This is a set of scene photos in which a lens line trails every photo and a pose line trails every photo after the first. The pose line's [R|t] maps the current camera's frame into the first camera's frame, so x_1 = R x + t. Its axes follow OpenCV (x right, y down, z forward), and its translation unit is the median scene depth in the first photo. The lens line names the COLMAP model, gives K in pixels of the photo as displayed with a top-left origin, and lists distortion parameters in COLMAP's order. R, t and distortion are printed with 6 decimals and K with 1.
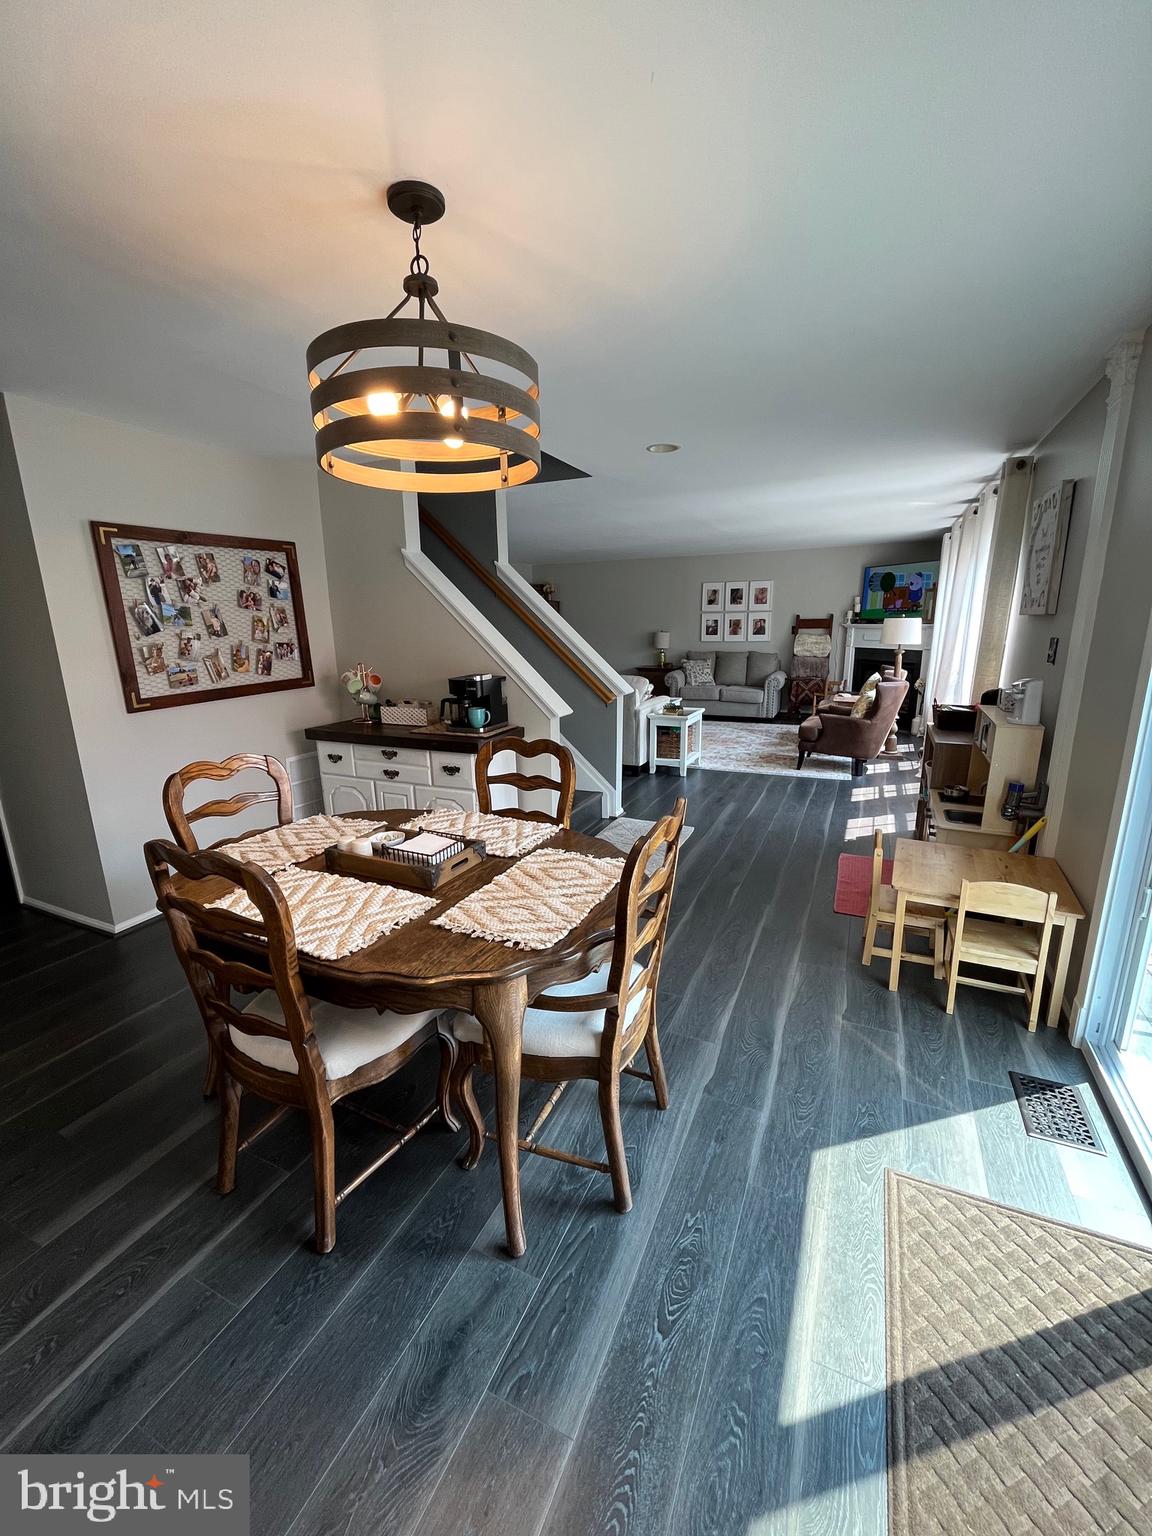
lens RADIAL K [[622.5, 0, 574.2], [0, 622.5, 769.8], [0, 0, 1]] dist [-0.001911, -0.000166]
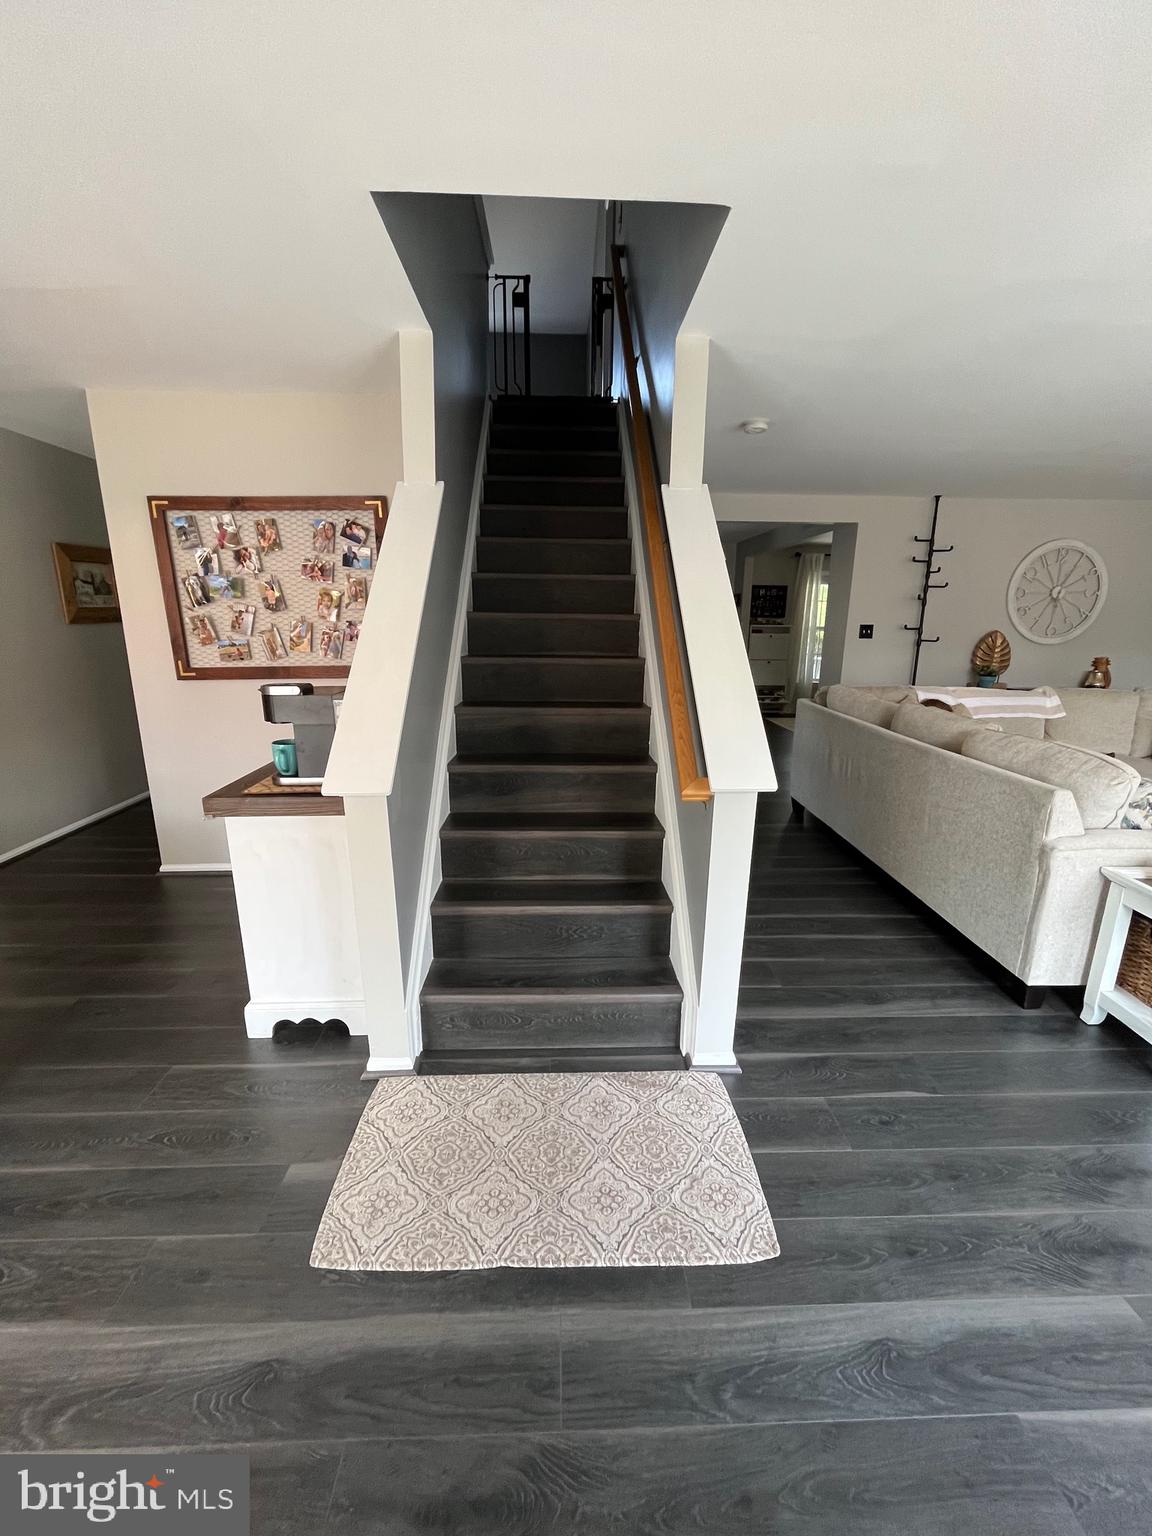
lens RADIAL K [[622.5, 0, 577.9], [0, 622.5, 766.7], [0, 0, 1]] dist [-0.001911, -0.000166]
pose [[0.458096, 0.230049, -0.858619, 0.502132], [-0.223741, 0.964673, 0.139092, -0.232129], [0.860284, 0.128390, 0.493384, 1.015363]]
